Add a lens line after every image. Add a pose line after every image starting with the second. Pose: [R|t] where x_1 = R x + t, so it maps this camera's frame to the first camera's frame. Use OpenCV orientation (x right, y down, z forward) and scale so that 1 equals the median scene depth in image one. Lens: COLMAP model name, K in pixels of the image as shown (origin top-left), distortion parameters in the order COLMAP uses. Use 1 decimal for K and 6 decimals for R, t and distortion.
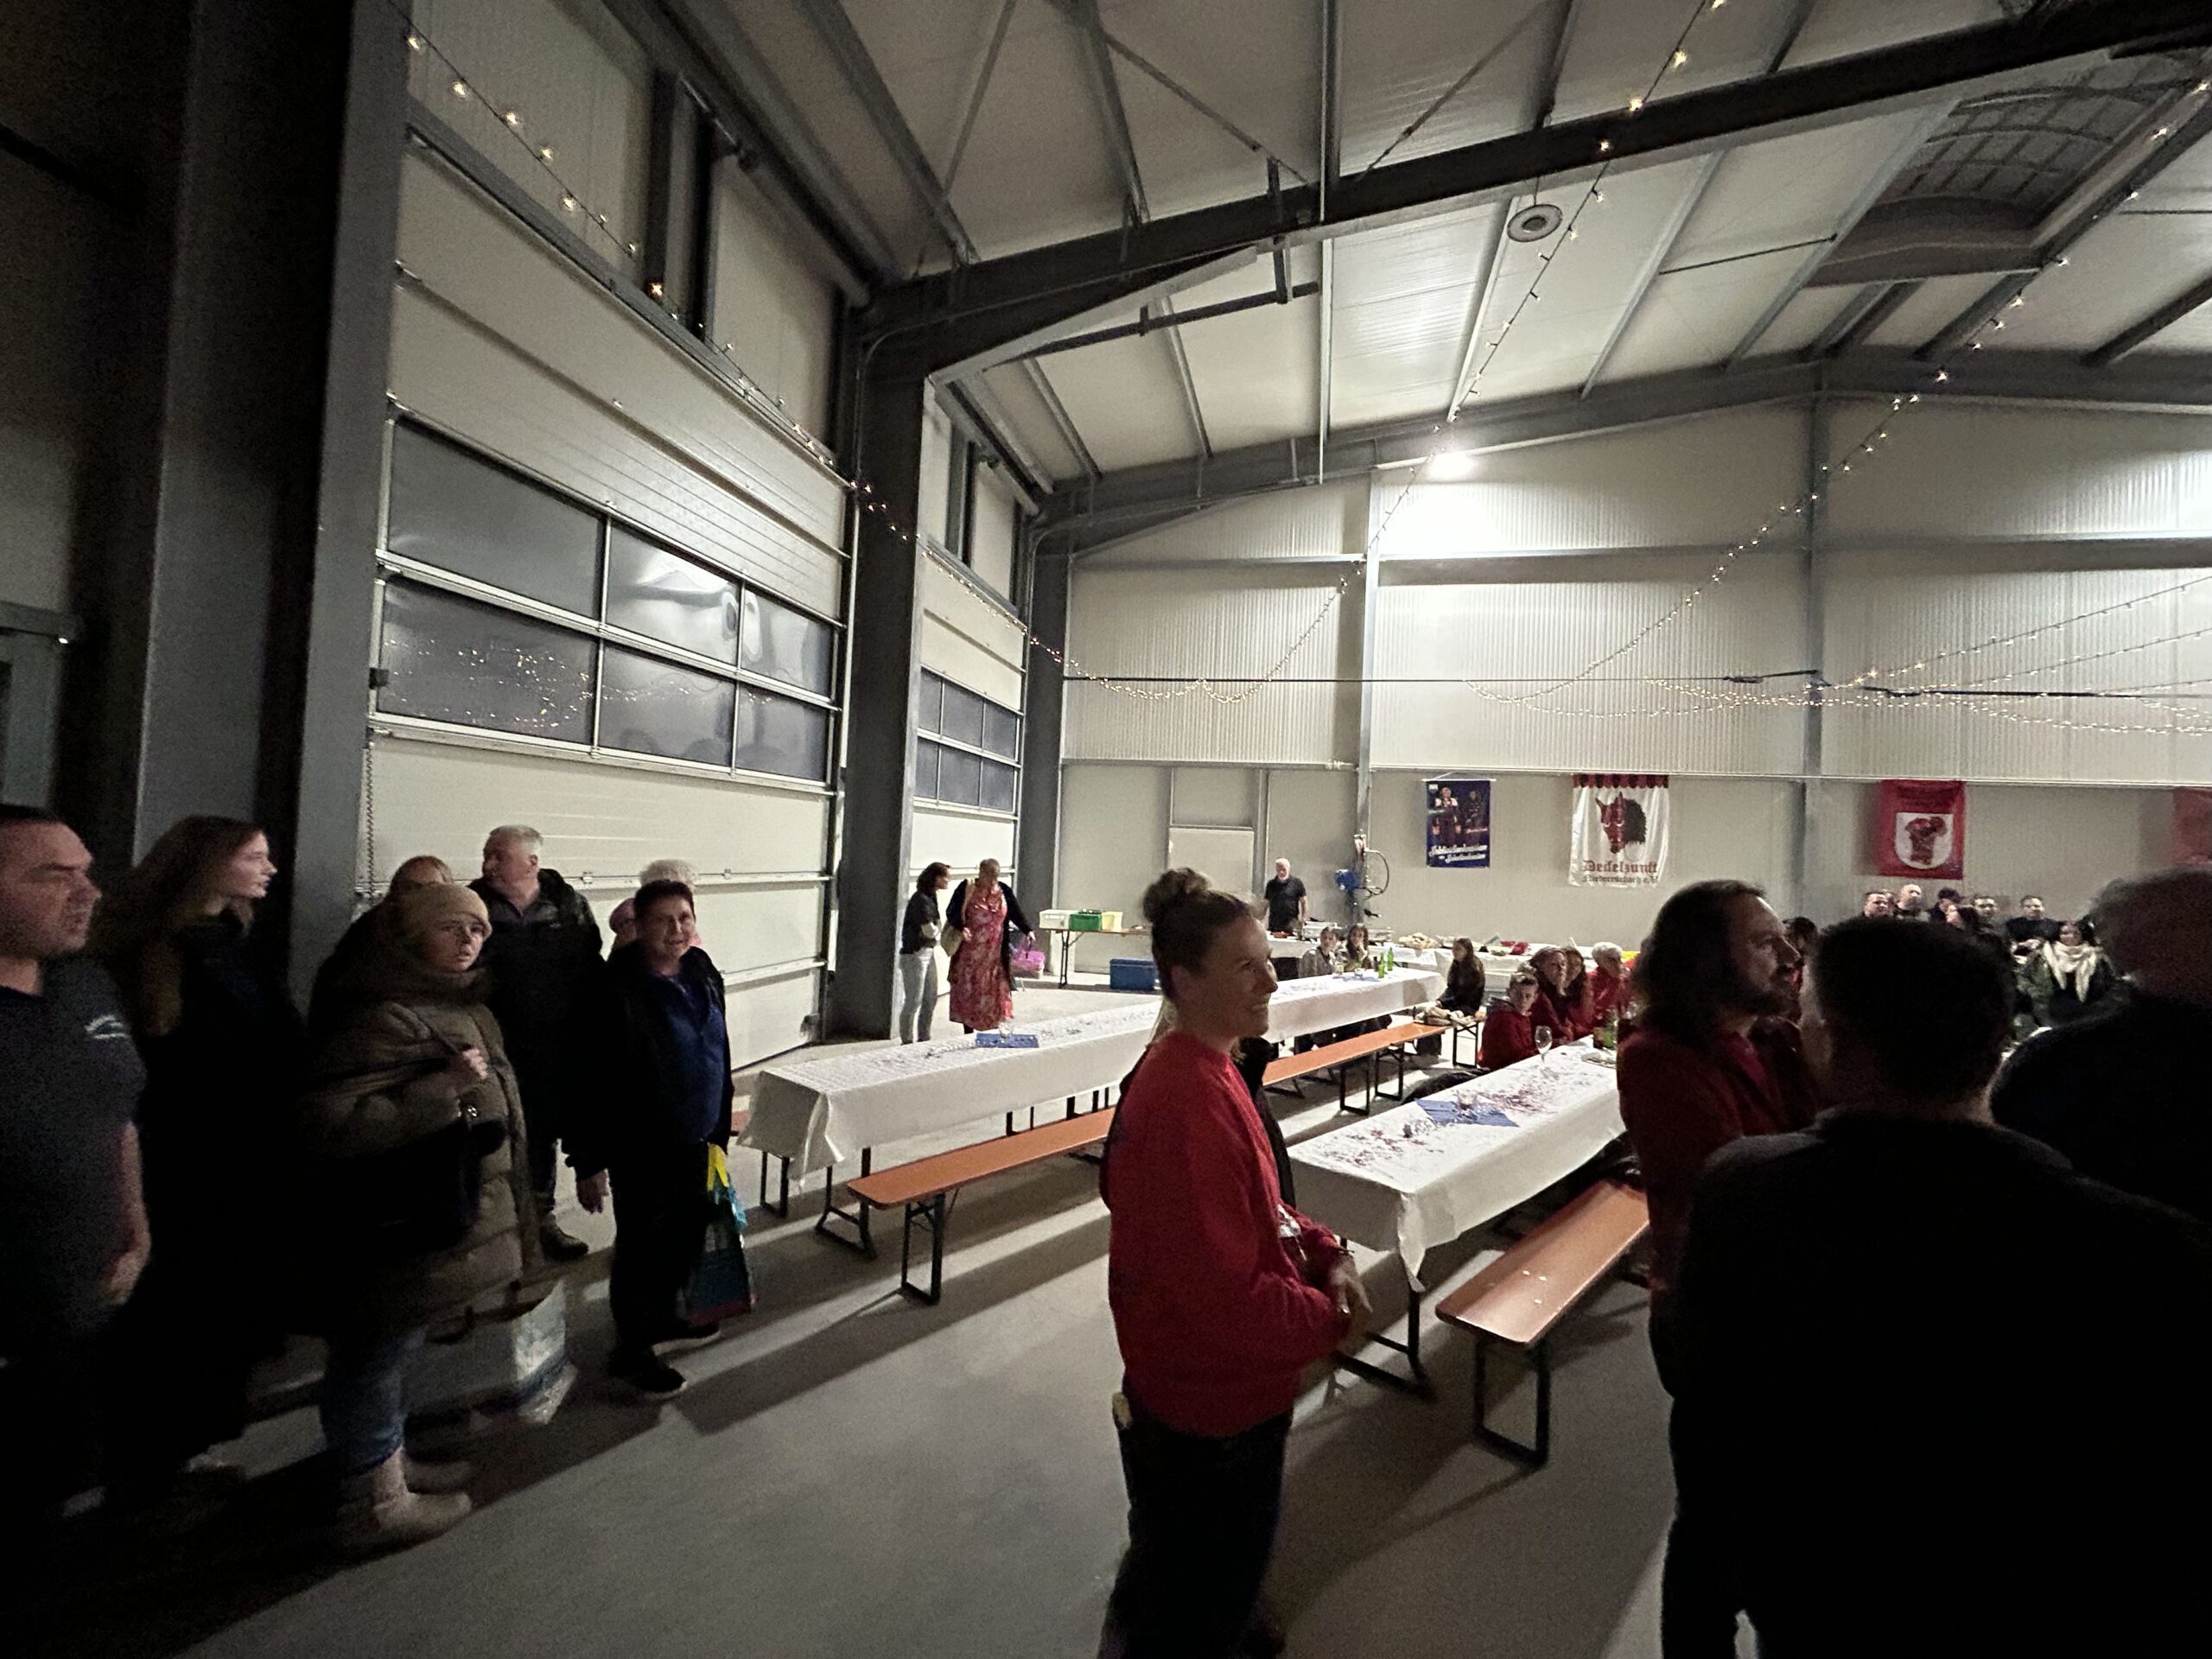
lens RADIAL K [[891.1, 0, 1115.4], [0, 891.1, 826.7], [0, 0, 1]] dist [0.001145, 0.000602]
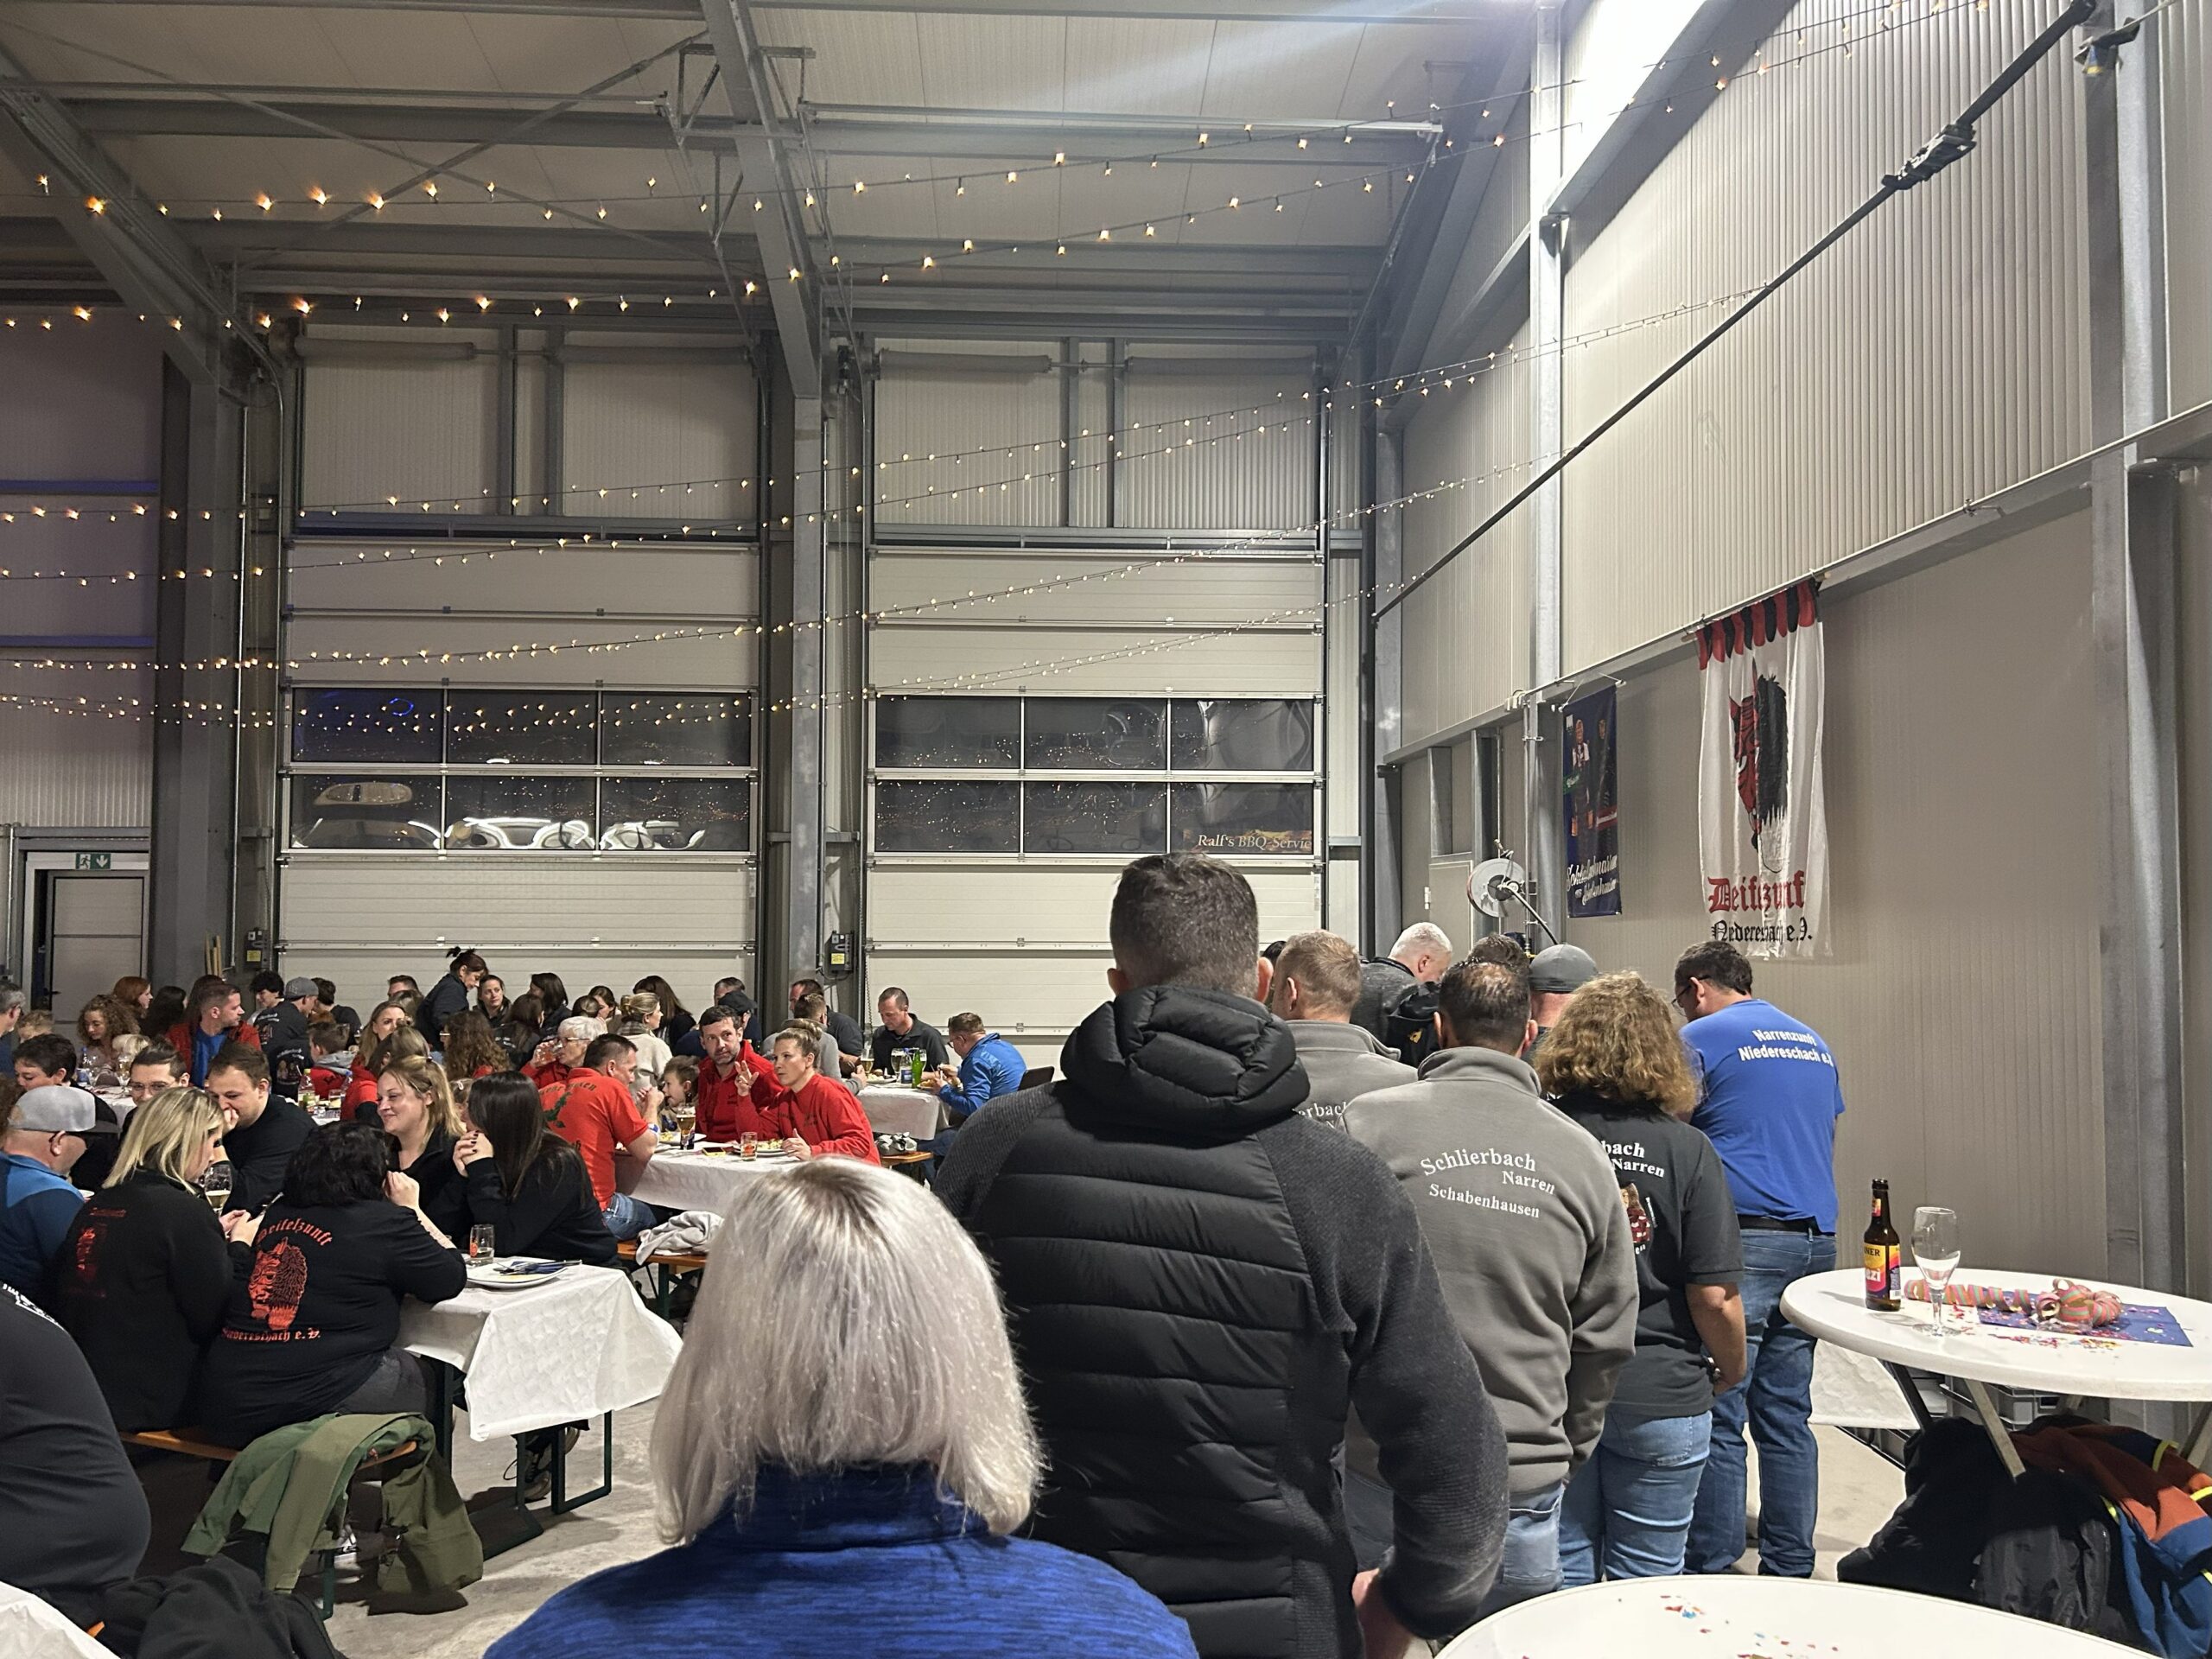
lens RADIAL K [[1663.0, 0, 1078.4], [0, 1663.0, 829.5], [0, 0, 1]] dist [0.067280, -0.073799]
pose [[0.257454, -0.089805, -0.962108, 1.500820], [0.032744, 0.995911, -0.084199, 0.089989], [0.965736, -0.009826, 0.259342, 0.847641]]
